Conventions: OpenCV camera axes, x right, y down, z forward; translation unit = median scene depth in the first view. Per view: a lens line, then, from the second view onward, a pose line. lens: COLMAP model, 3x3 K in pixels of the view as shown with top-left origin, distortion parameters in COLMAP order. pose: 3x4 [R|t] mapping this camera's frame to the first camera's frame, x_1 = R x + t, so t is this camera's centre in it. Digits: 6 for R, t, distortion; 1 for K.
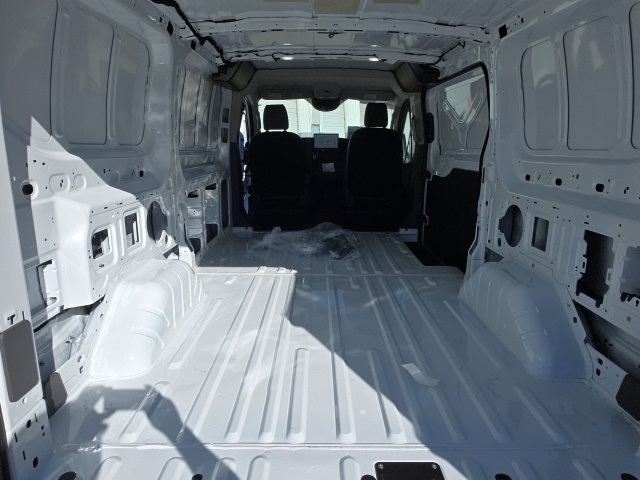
lens RADIAL K [[420.4, 0, 319.9], [0, 420.4, 238.4], [0, 0, 1]] dist [0.000773, -0.000922]
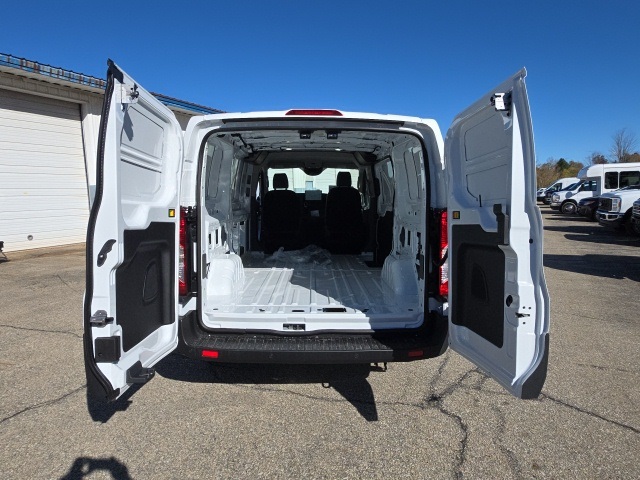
lens RADIAL K [[420.4, 0, 318.9], [0, 420.4, 238.9], [0, 0, 1]] dist [0.000773, -0.000922]
pose [[0.999935, -0.003622, 0.010807, 0.024458], [0.004936, 0.992254, -0.124131, 0.137774], [-0.010274, 0.124176, 0.992207, -0.595381]]
